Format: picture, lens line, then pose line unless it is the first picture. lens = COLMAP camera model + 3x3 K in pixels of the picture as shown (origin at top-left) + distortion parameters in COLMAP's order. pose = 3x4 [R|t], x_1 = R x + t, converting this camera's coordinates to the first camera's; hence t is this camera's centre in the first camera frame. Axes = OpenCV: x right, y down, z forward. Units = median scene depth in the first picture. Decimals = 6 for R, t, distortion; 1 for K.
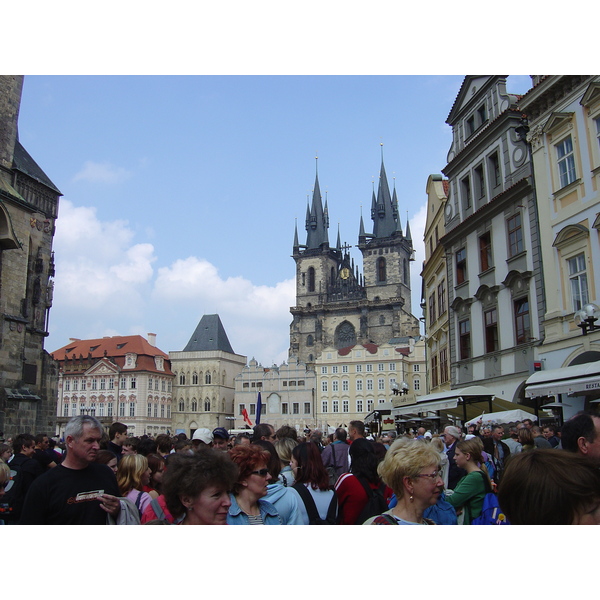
lens RADIAL K [[668.4, 0, 300.2], [0, 668.4, 300.0], [0, 0, 1]] dist [-0.139513, 0.000000]
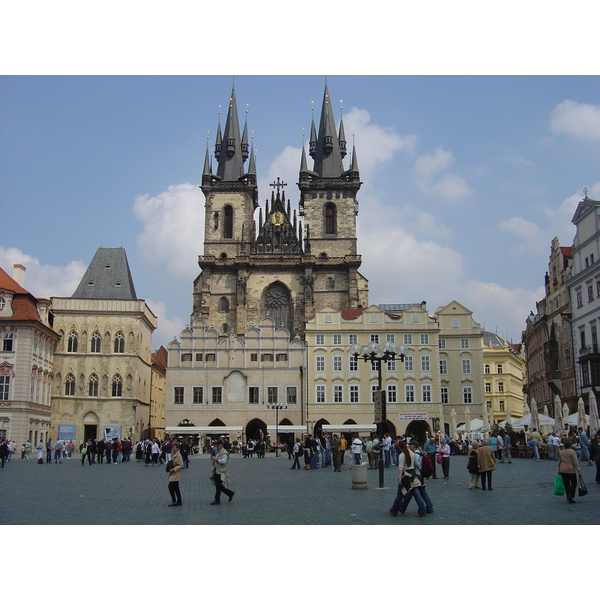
lens RADIAL K [[668.4, 0, 299.3], [0, 668.4, 298.7], [0, 0, 1]] dist [-0.139513, 0.000000]
pose [[0.902983, 0.089660, 0.420218, -0.233131], [-0.087080, 0.995878, -0.025365, 0.071330], [-0.420761, -0.013689, 0.907068, 0.342925]]
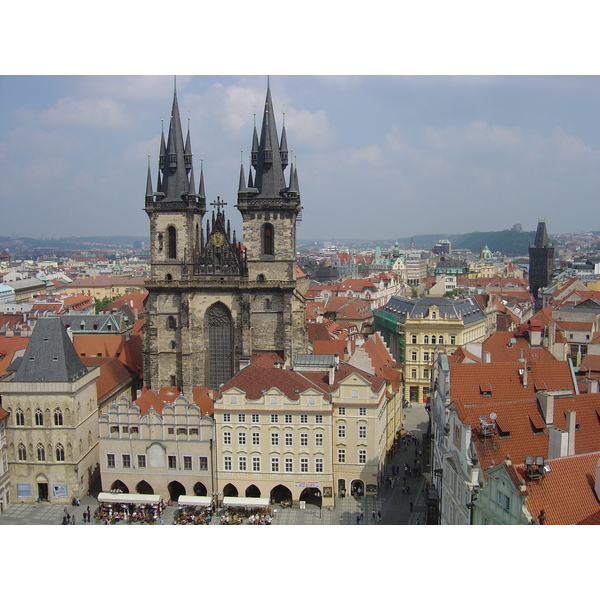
lens RADIAL K [[668.4, 0, 299.2], [0, 668.4, 296.7], [0, 0, 1]] dist [-0.139513, 0.000000]
pose [[0.933527, -0.033009, 0.356985, -0.133092], [-0.070397, 0.959489, 0.272809, -0.209742], [-0.351528, -0.279805, 0.893385, 0.282260]]
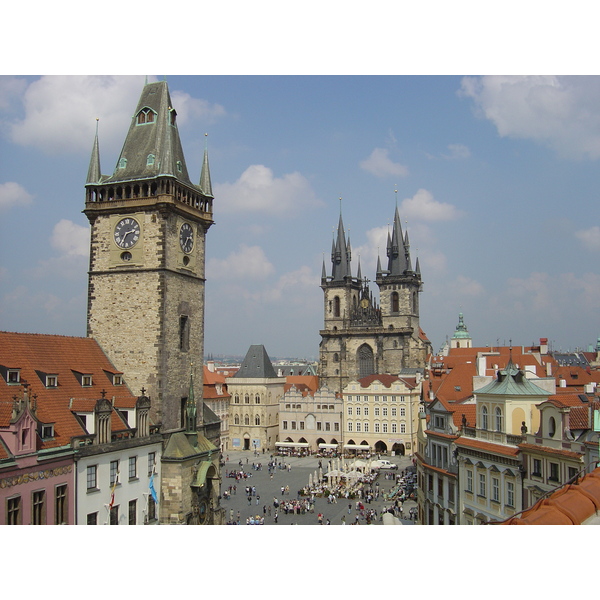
lens RADIAL K [[668.4, 0, 300.3], [0, 668.4, 301.9], [0, 0, 1]] dist [-0.139513, 0.000000]
pose [[0.999792, -0.006269, -0.019416, -0.028909], [0.008367, 0.993906, 0.109917, -0.192159], [0.018609, -0.110056, 0.993751, -0.225229]]
